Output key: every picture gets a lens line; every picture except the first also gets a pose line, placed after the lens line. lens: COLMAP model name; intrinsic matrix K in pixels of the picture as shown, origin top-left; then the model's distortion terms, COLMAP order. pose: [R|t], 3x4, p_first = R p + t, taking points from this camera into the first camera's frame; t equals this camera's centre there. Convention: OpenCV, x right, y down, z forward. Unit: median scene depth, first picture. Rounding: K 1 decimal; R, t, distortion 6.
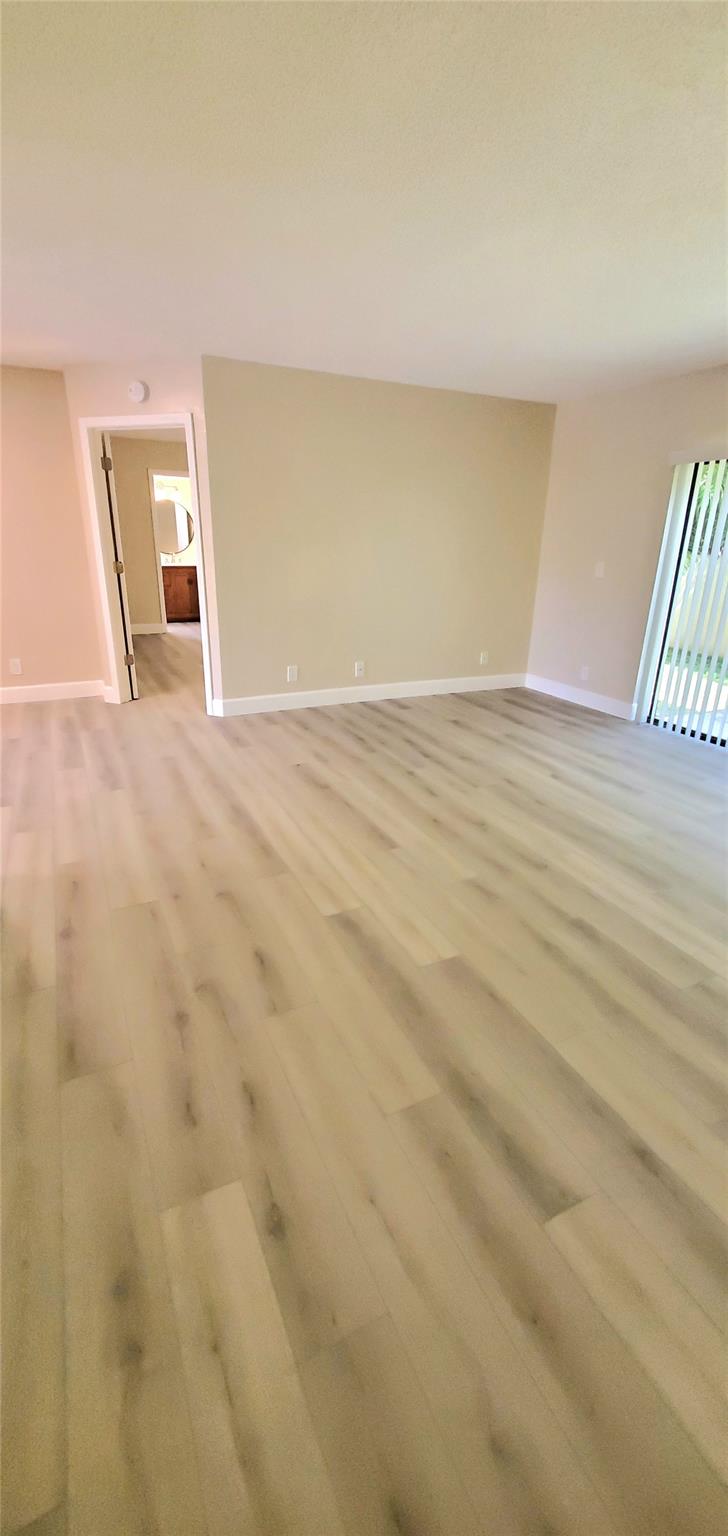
lens RADIAL K [[610.1, 0, 365.4], [0, 610.1, 756.4], [0, 0, 1]] dist [0.005148, -0.000394]
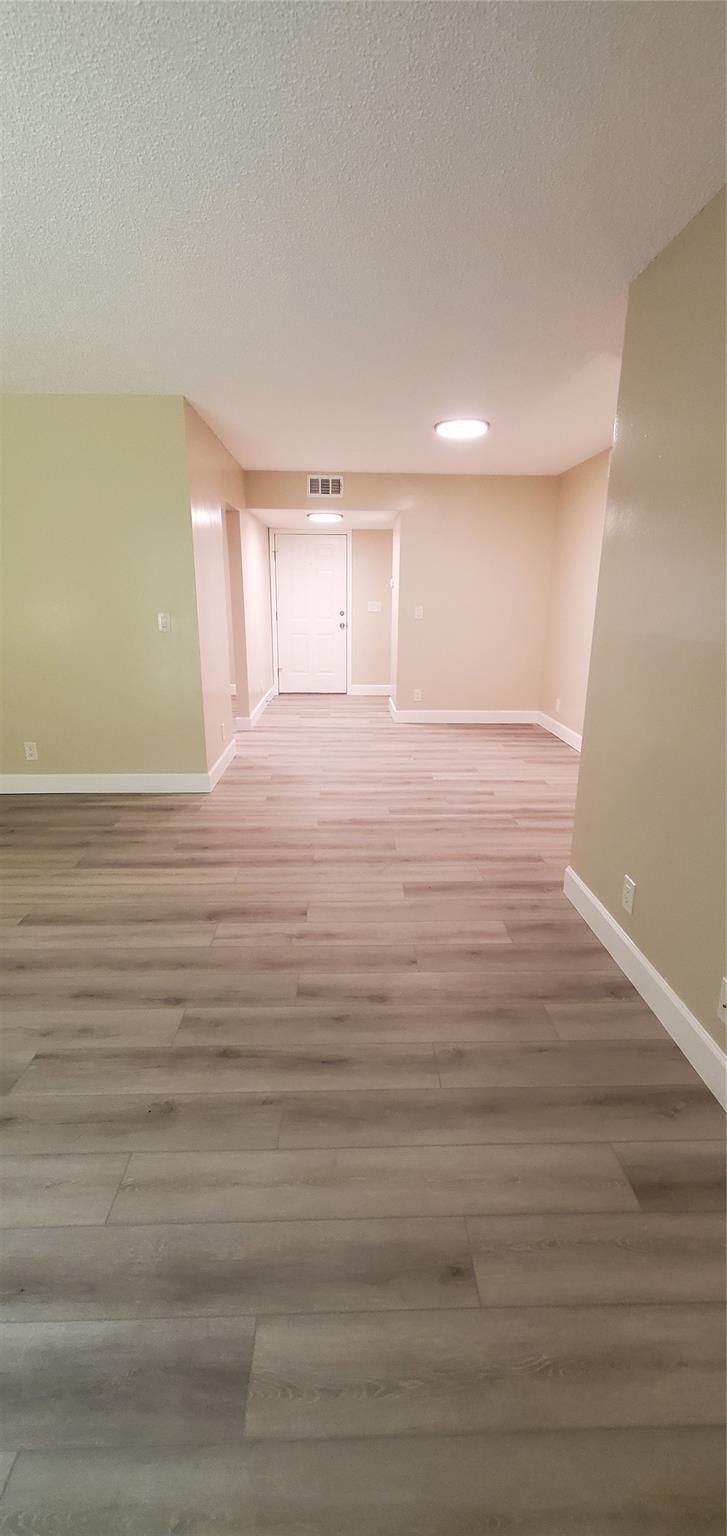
lens RADIAL K [[610.1, 0, 364.9], [0, 610.1, 756.4], [0, 0, 1]] dist [0.005148, -0.000394]
pose [[-0.407478, 0.220438, -0.886210, 0.467004], [-0.330159, 0.869227, 0.368021, -0.449003], [0.851444, 0.442551, -0.281411, 1.254048]]
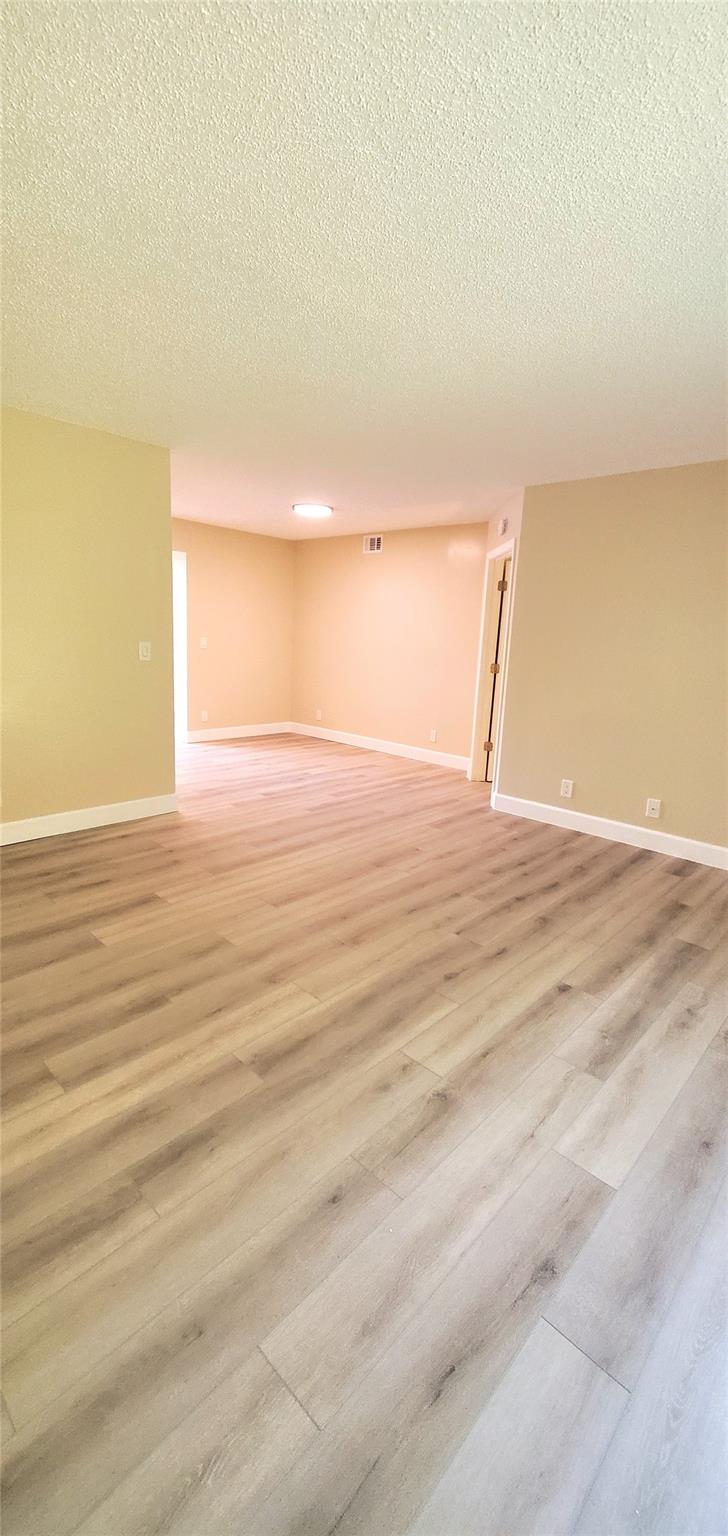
lens RADIAL K [[610.1, 0, 365.4], [0, 610.1, 756.4], [0, 0, 1]] dist [0.005148, -0.000394]
pose [[0.356534, 0.184028, -0.915979, 0.817125], [-0.360419, 0.931612, 0.046880, -0.157215], [0.861964, 0.313422, 0.398478, 0.499405]]
